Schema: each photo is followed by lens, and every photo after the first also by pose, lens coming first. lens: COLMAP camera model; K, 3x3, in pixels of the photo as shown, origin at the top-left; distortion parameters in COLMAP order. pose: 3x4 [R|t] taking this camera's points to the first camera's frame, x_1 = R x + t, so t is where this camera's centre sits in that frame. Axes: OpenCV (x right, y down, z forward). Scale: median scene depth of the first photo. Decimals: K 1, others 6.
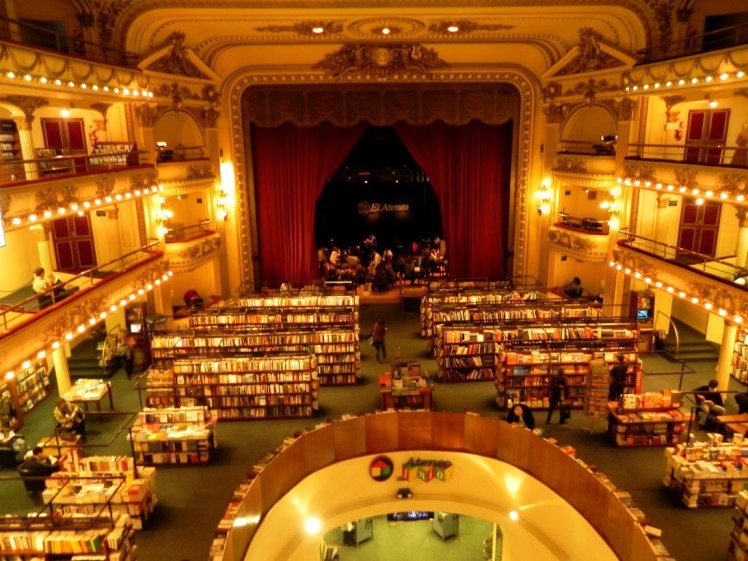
lens RADIAL K [[561.4, 0, 380.5], [0, 561.4, 277.1], [0, 0, 1]] dist [-0.008237, 0.001167]
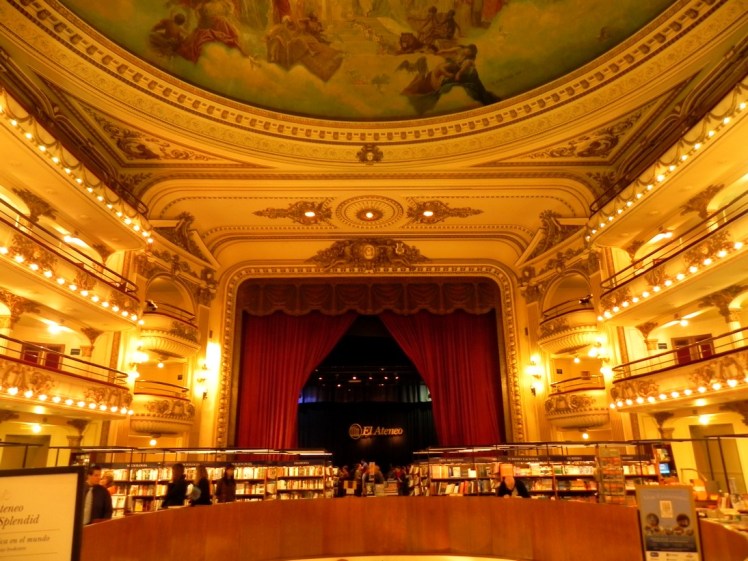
lens RADIAL K [[561.4, 0, 377.4], [0, 561.4, 277.5], [0, 0, 1]] dist [-0.008237, 0.001167]
pose [[0.999770, -0.008875, -0.019516, 0.046188], [-0.003020, 0.842928, -0.538018, 0.276160], [0.021226, 0.537953, 0.842708, 0.103442]]
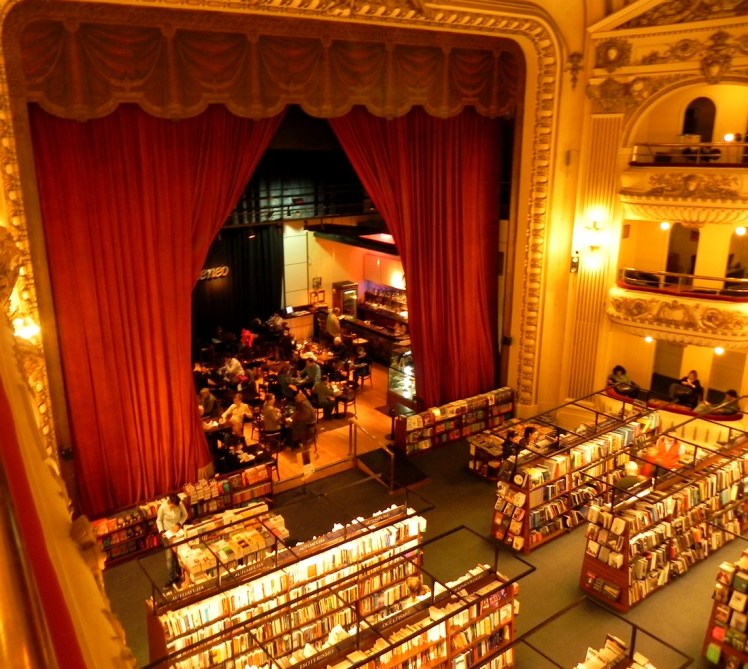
lens RADIAL K [[661.9, 0, 298.1], [0, 661.9, 333.6], [0, 0, 1]] dist [-0.034898, 0.031453]
pose [[0.863253, -0.150951, 0.481671, -0.365210], [0.138678, 0.988443, 0.061229, -0.153067], [-0.485347, 0.013942, 0.874210, 0.637083]]
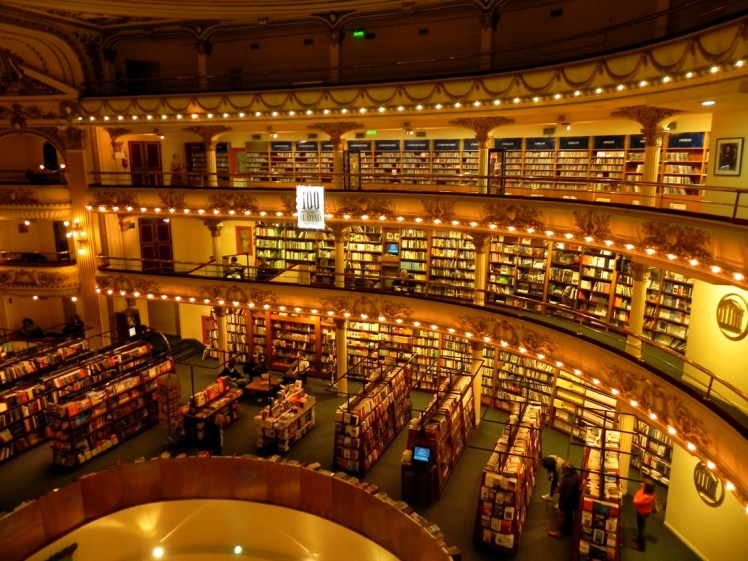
lens RADIAL K [[561.4, 0, 373.0], [0, 561.4, 275.9], [0, 0, 1]] dist [-0.008237, 0.001167]
pose [[0.424797, -0.174936, 0.888226, -0.249571], [0.220258, 0.971641, 0.086025, -0.025765], [-0.878085, 0.159096, 0.451281, 0.106691]]
